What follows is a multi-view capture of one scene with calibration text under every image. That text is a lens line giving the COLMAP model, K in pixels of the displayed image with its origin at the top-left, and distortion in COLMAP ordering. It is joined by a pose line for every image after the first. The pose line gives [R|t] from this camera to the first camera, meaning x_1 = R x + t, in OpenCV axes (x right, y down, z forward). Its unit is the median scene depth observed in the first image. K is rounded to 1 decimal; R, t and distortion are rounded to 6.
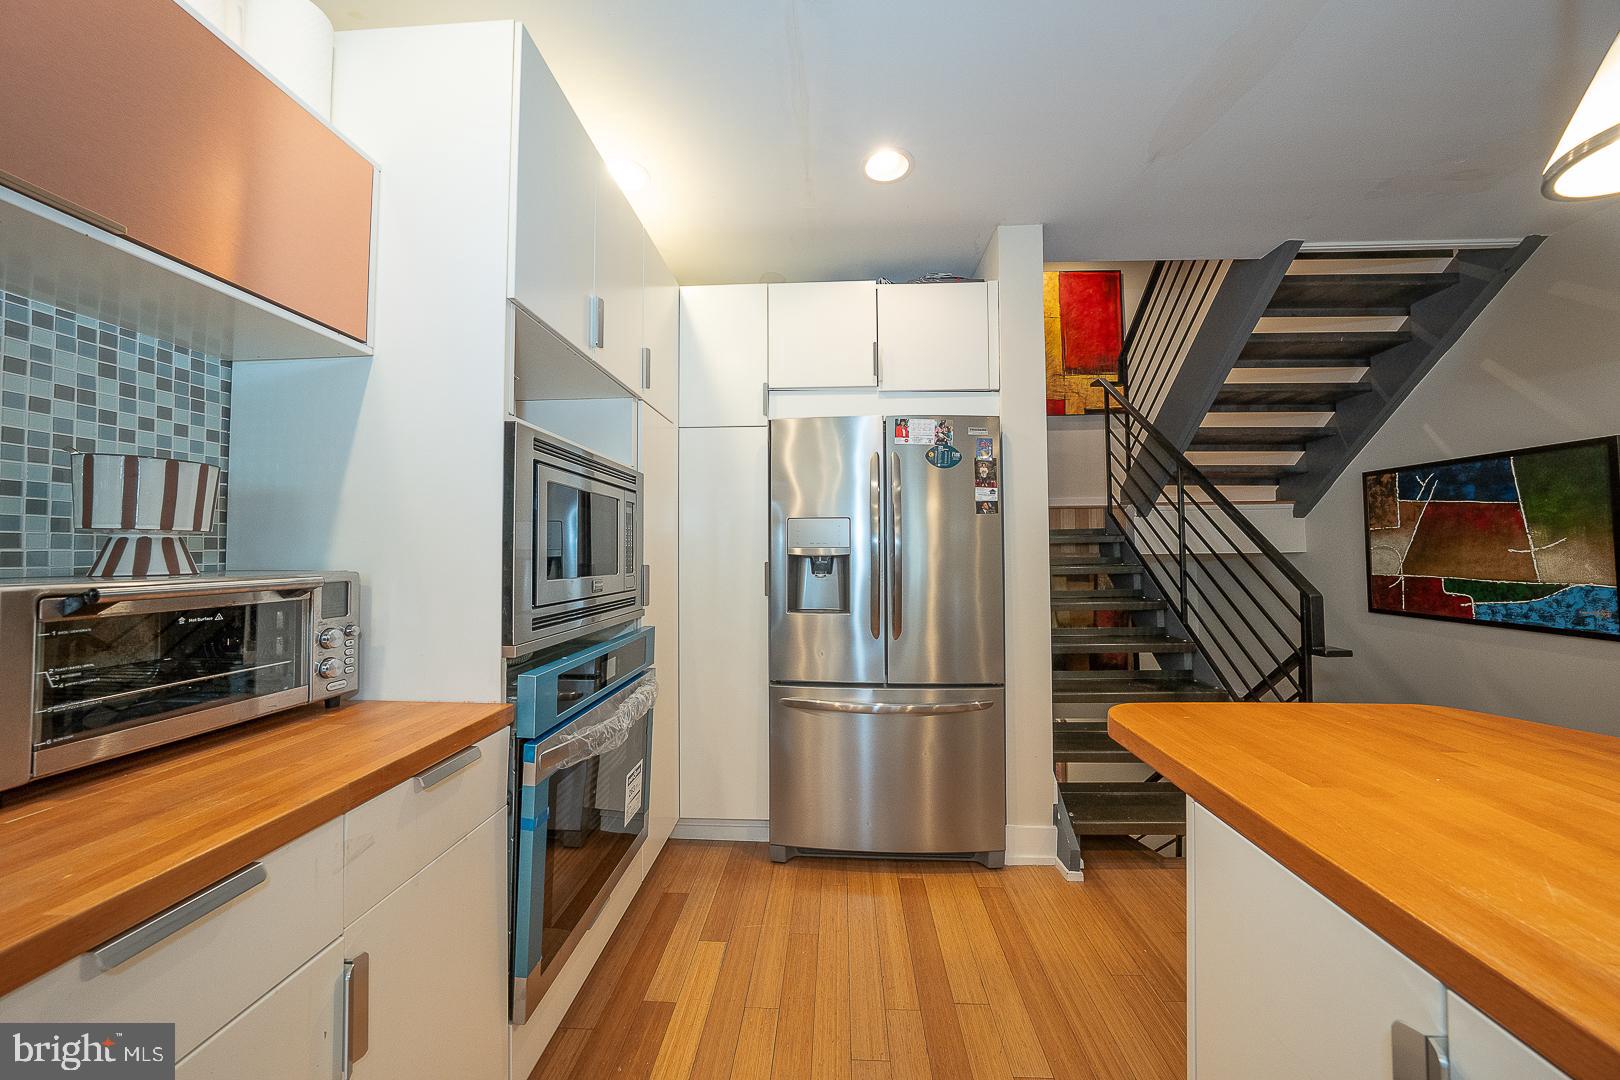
lens RADIAL K [[556.9, 0, 810.6], [0, 556.9, 534.6], [0, 0, 1]] dist [-0.027640, 0.005392]
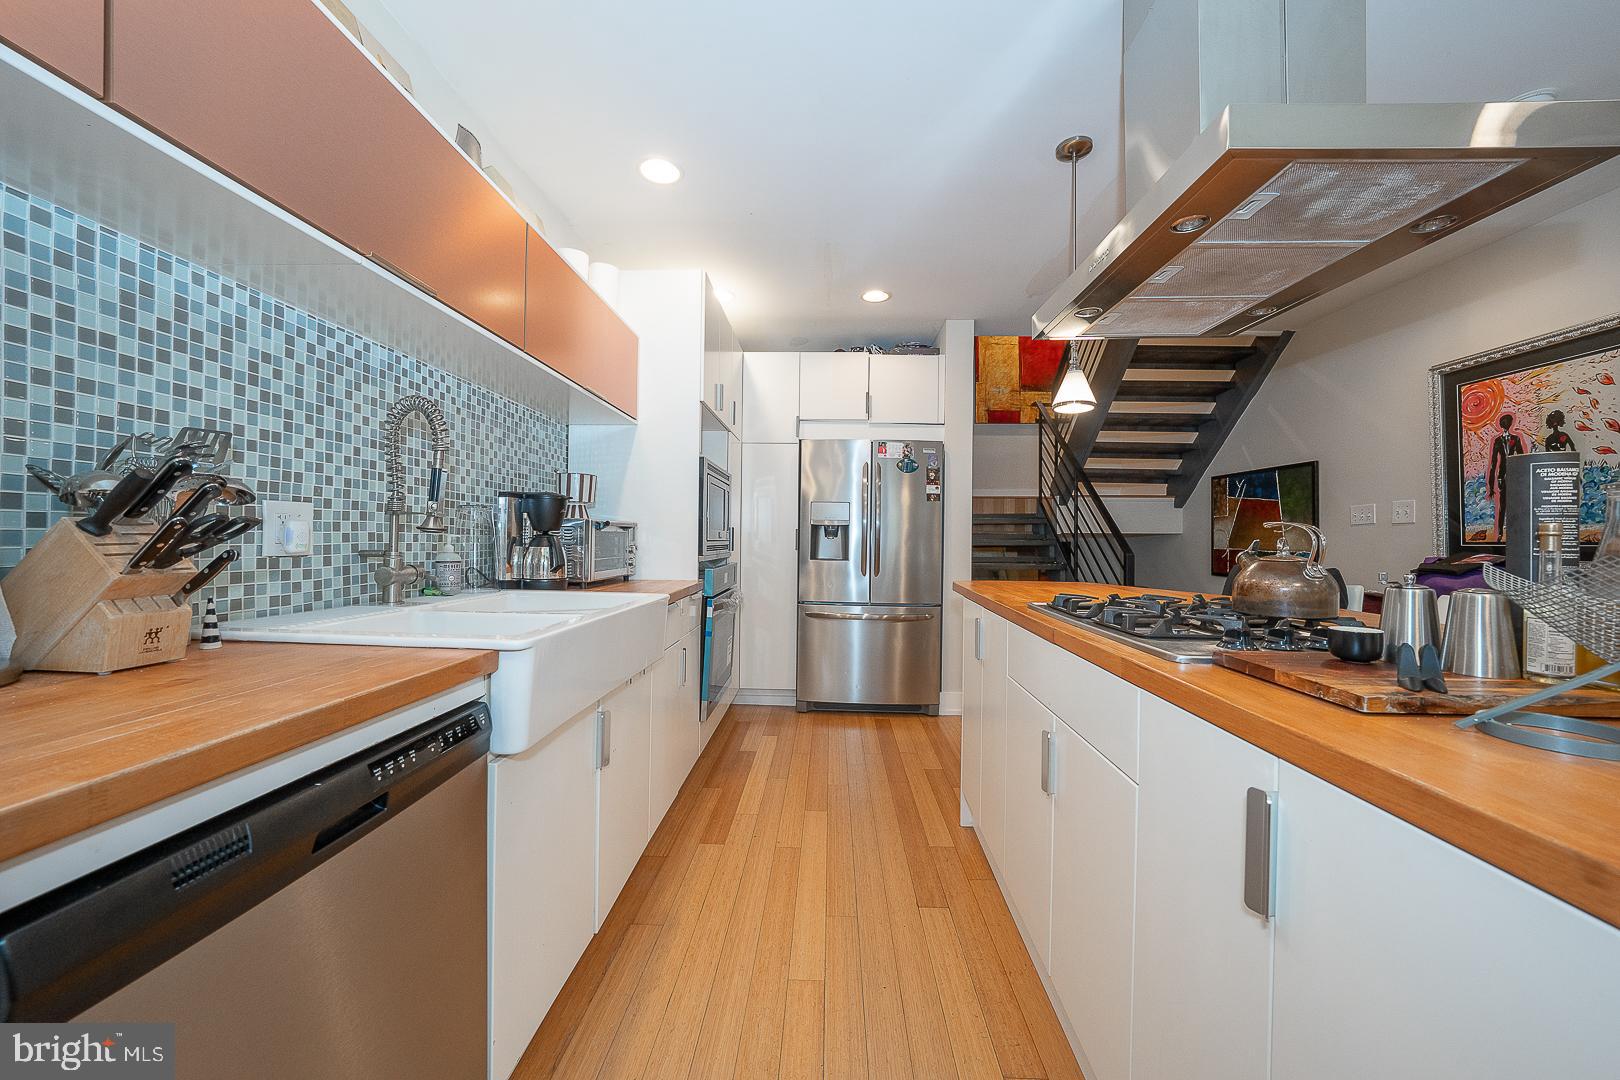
lens RADIAL K [[593.1, 0, 810.6], [0, 593.1, 536.4], [0, 0, 1]] dist [-0.024513, 0.006937]
pose [[0.999700, 0.017257, 0.017369, -0.071069], [-0.017748, 0.999435, 0.028550, 0.022089], [-0.016867, -0.028849, 0.999441, -0.734814]]
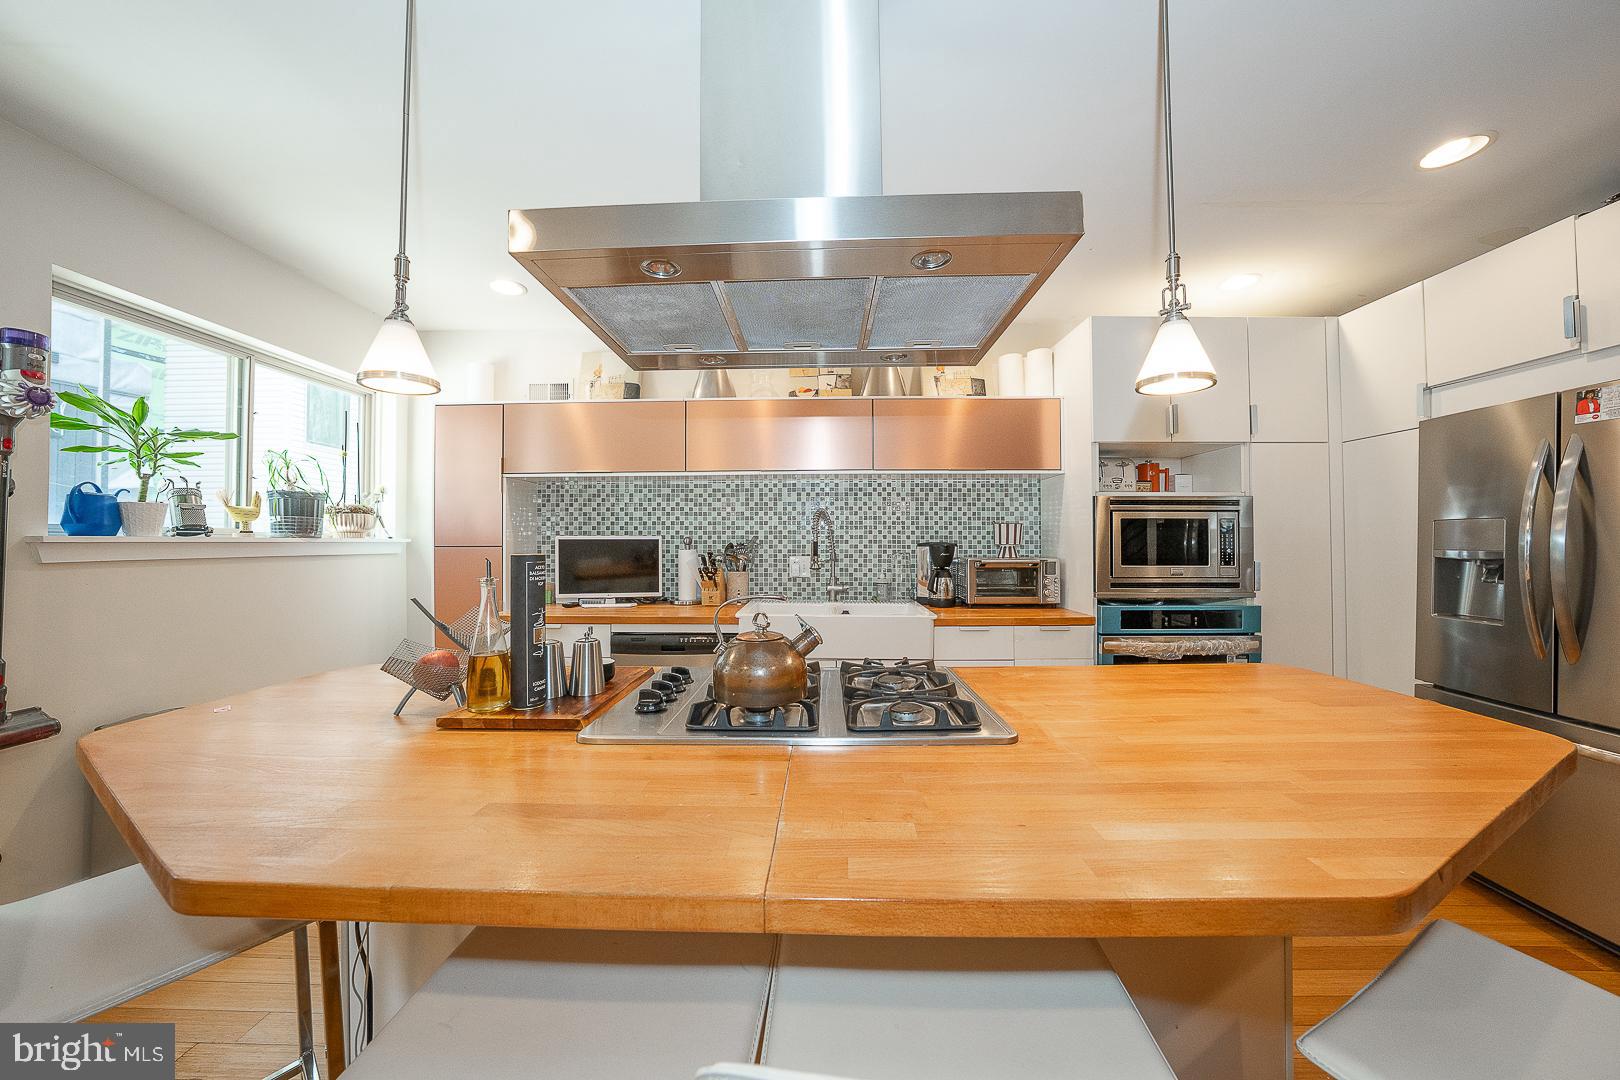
lens RADIAL K [[556.9, 0, 810.6], [0, 556.9, 534.6], [0, 0, 1]] dist [-0.027640, 0.005392]
pose [[0.035468, -0.009094, -0.999329, 0.895778], [0.032650, 0.999435, -0.007936, -0.032660], [0.998837, -0.032347, 0.035745, -0.142775]]
